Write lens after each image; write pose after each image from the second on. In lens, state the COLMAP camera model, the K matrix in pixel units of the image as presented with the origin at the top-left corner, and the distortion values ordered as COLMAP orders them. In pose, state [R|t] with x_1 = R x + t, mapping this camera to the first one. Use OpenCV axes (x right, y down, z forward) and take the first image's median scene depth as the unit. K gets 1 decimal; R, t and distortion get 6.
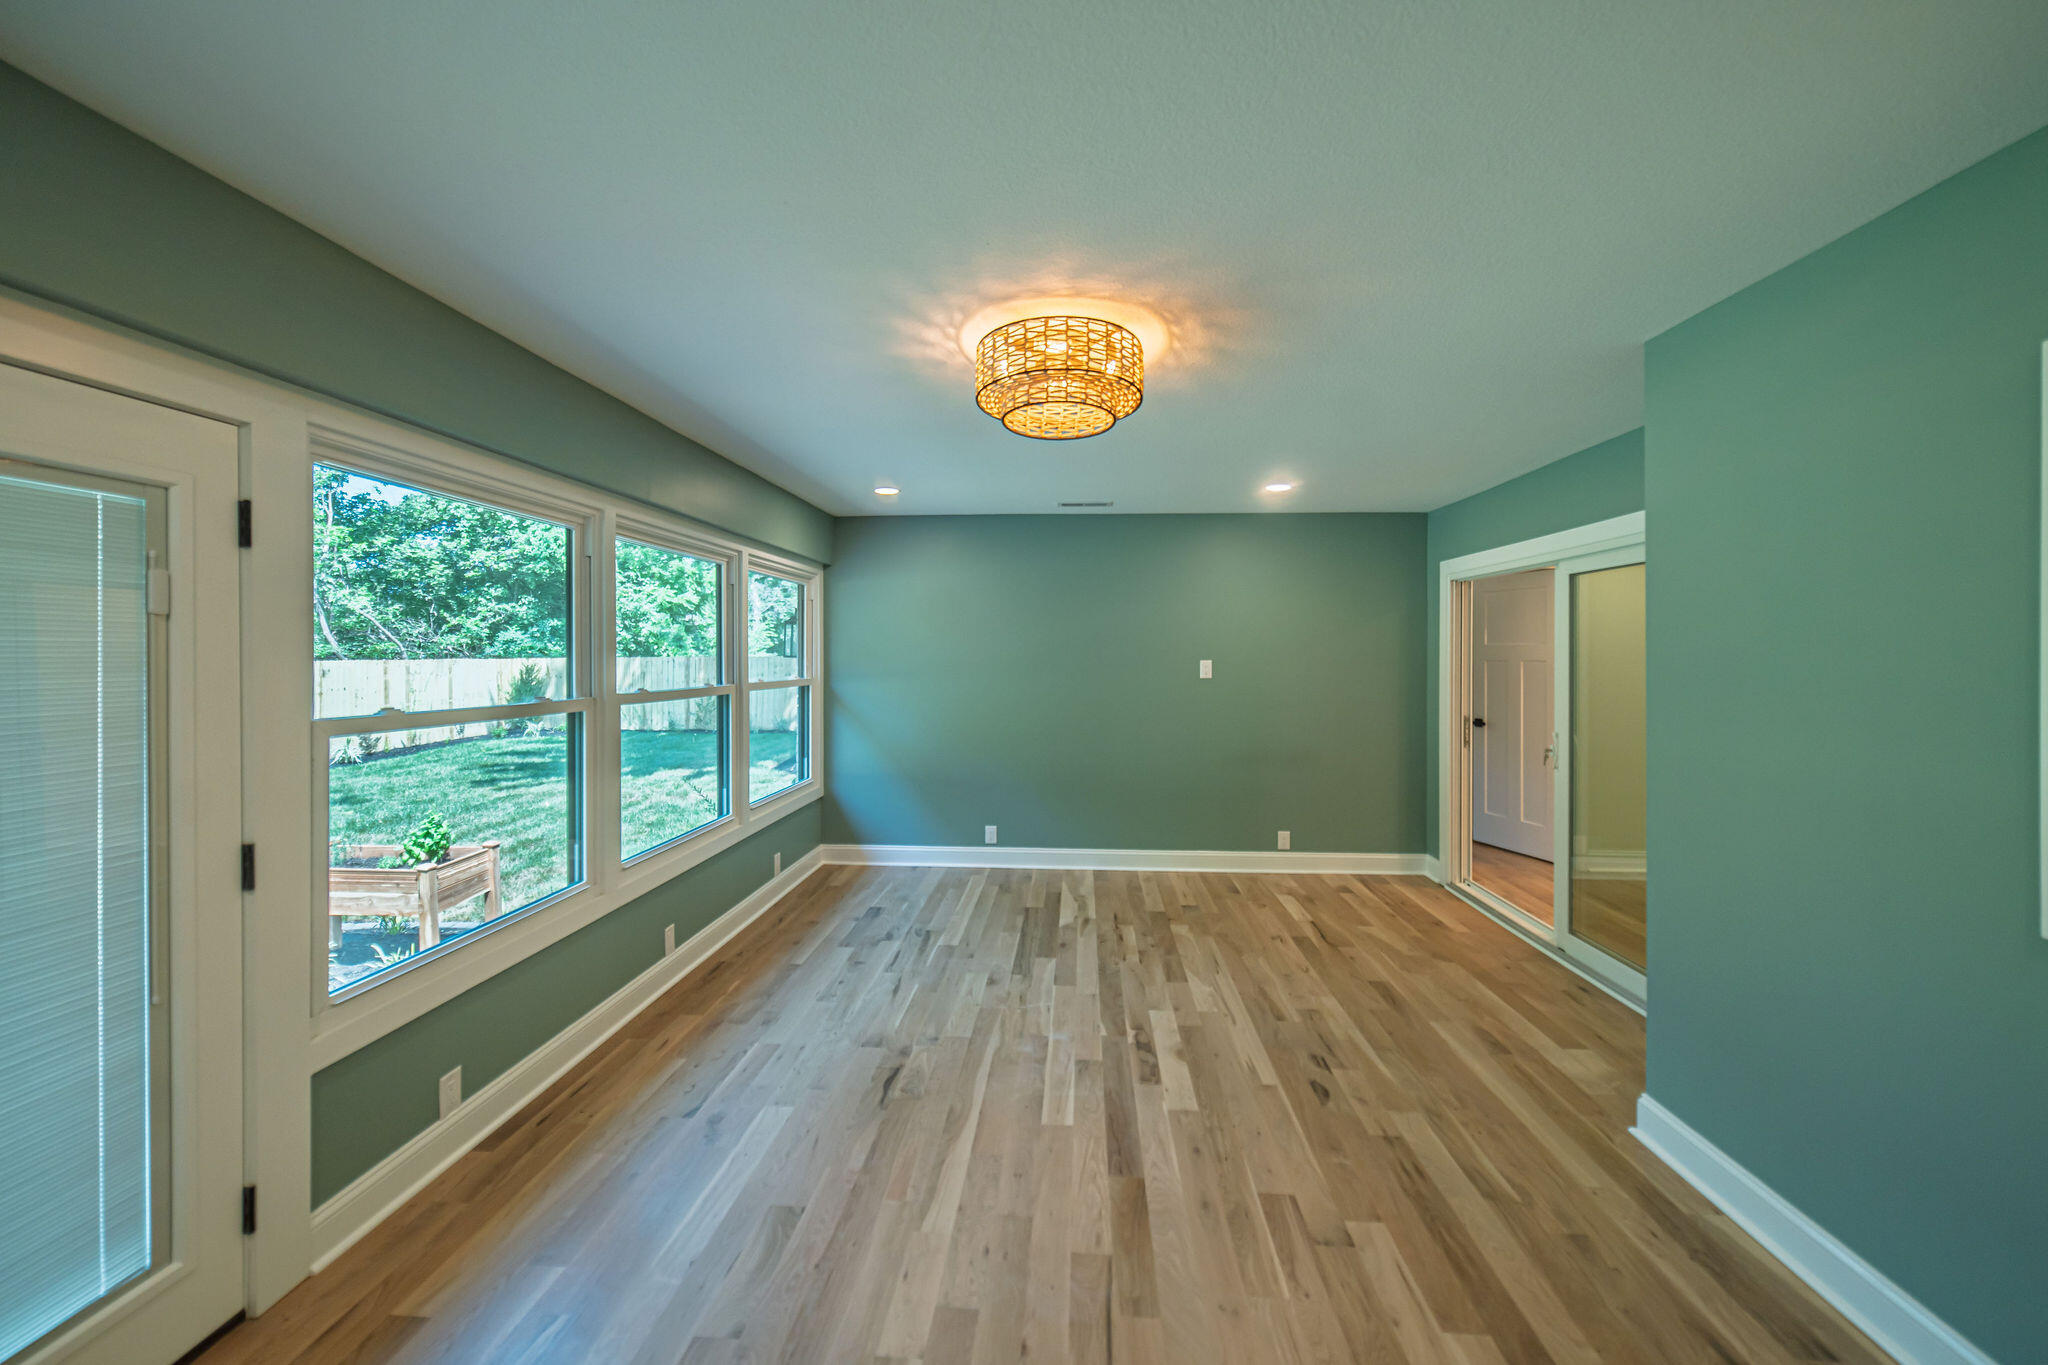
lens RADIAL K [[800.5, 0, 1016.7], [0, 800.5, 659.2], [0, 0, 1]] dist [-0.009141, 0.003170]
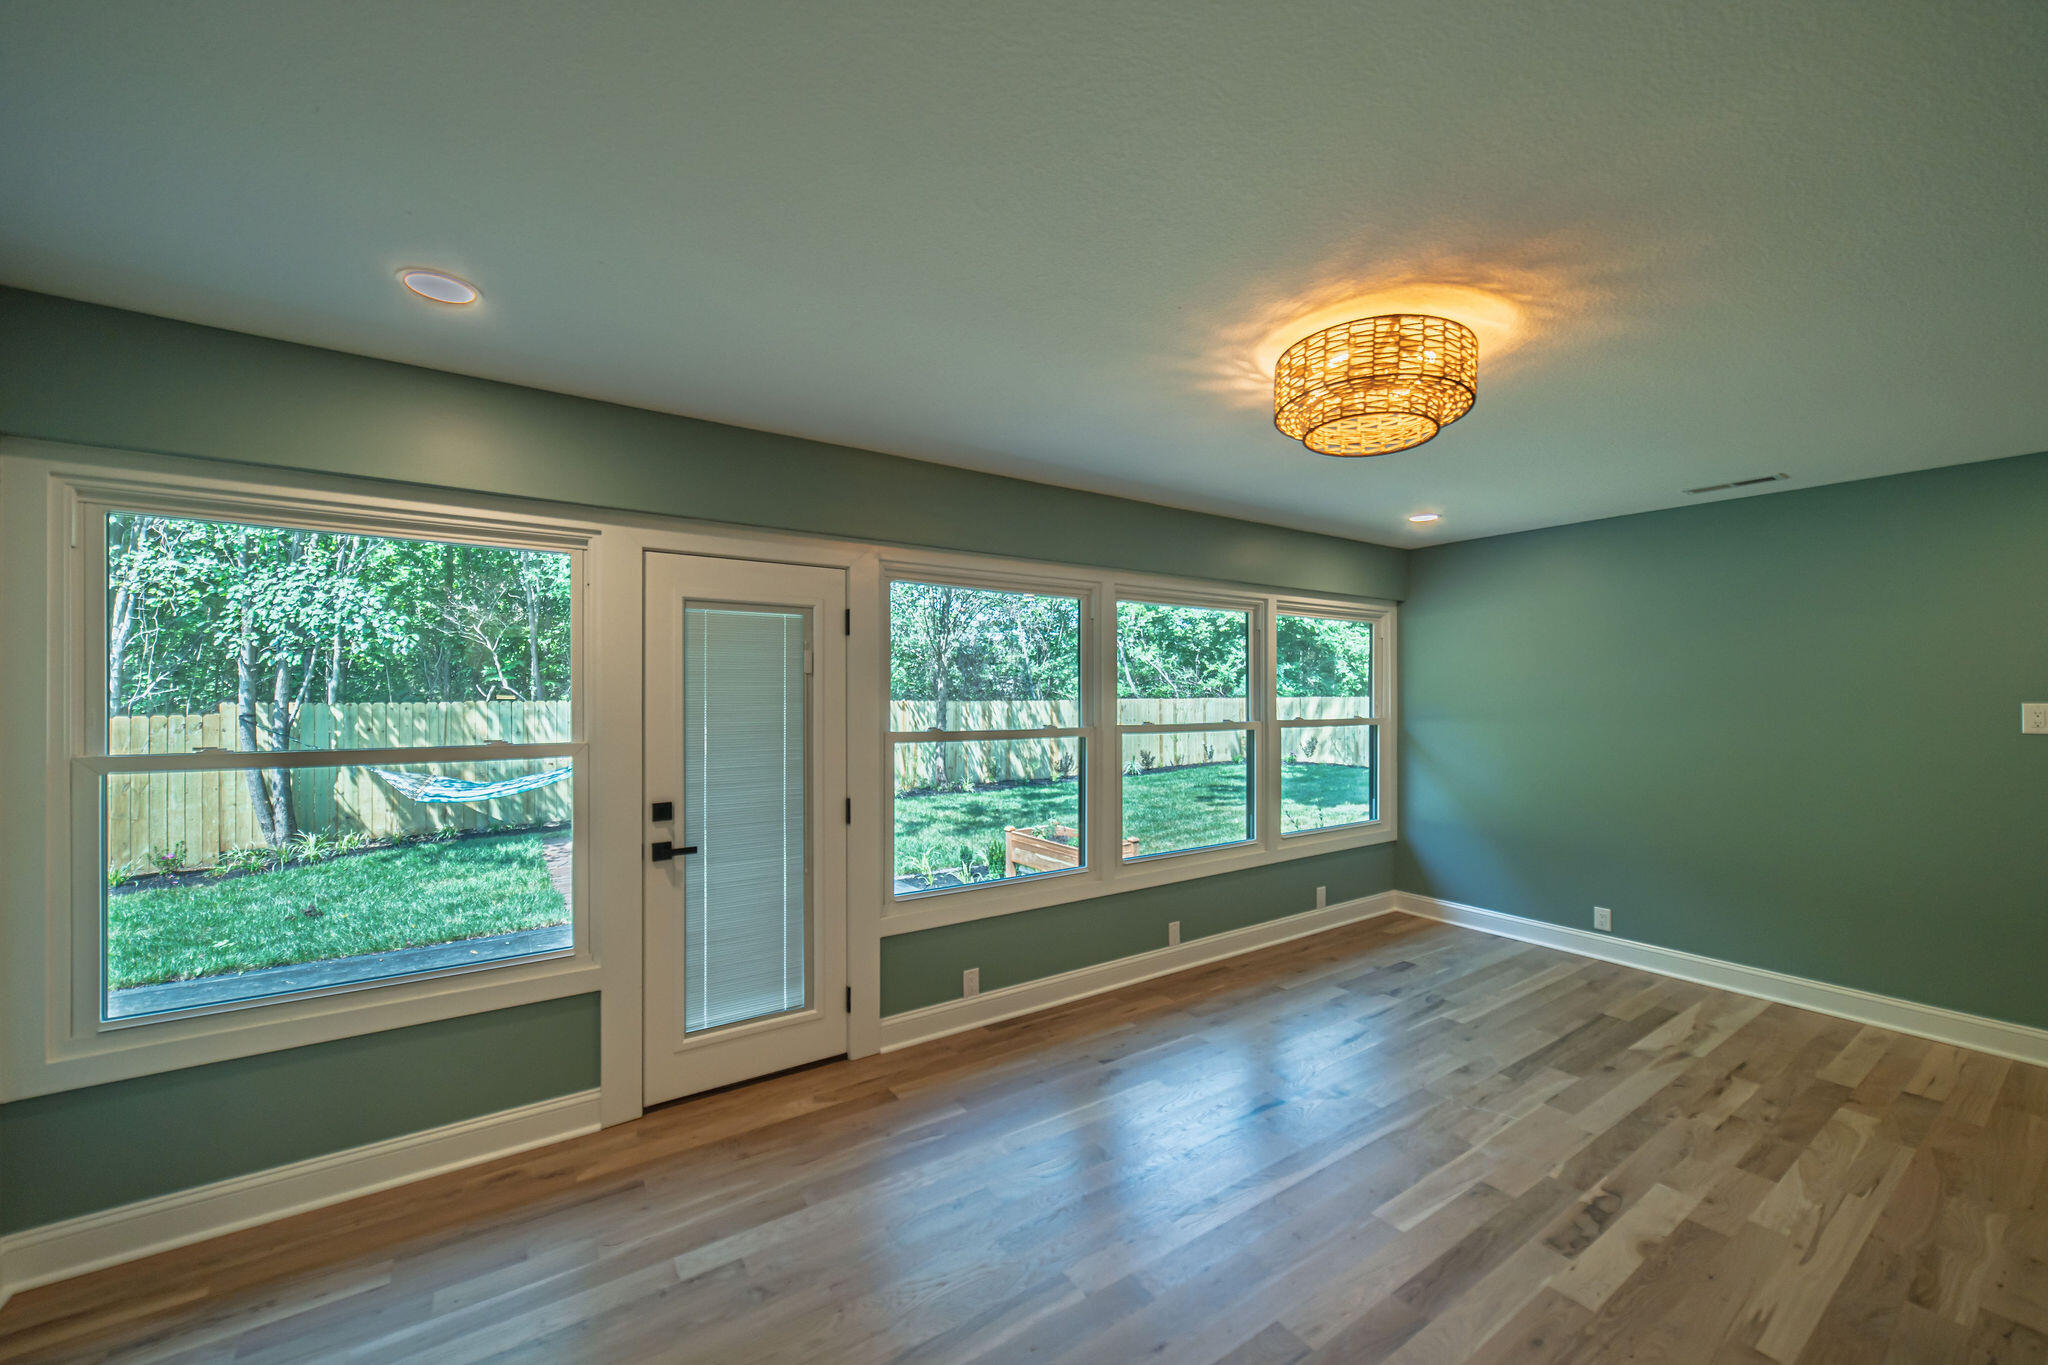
lens RADIAL K [[776.3, 0, 1023.4], [0, 776.3, 692.8], [0, 0, 1]] dist [-0.000063, 0.000808]
pose [[0.624855, -0.002578, -0.780737, 0.405545], [-0.003650, 0.999974, -0.006223, 0.001028], [0.780732, 0.006738, 0.624829, 0.120114]]
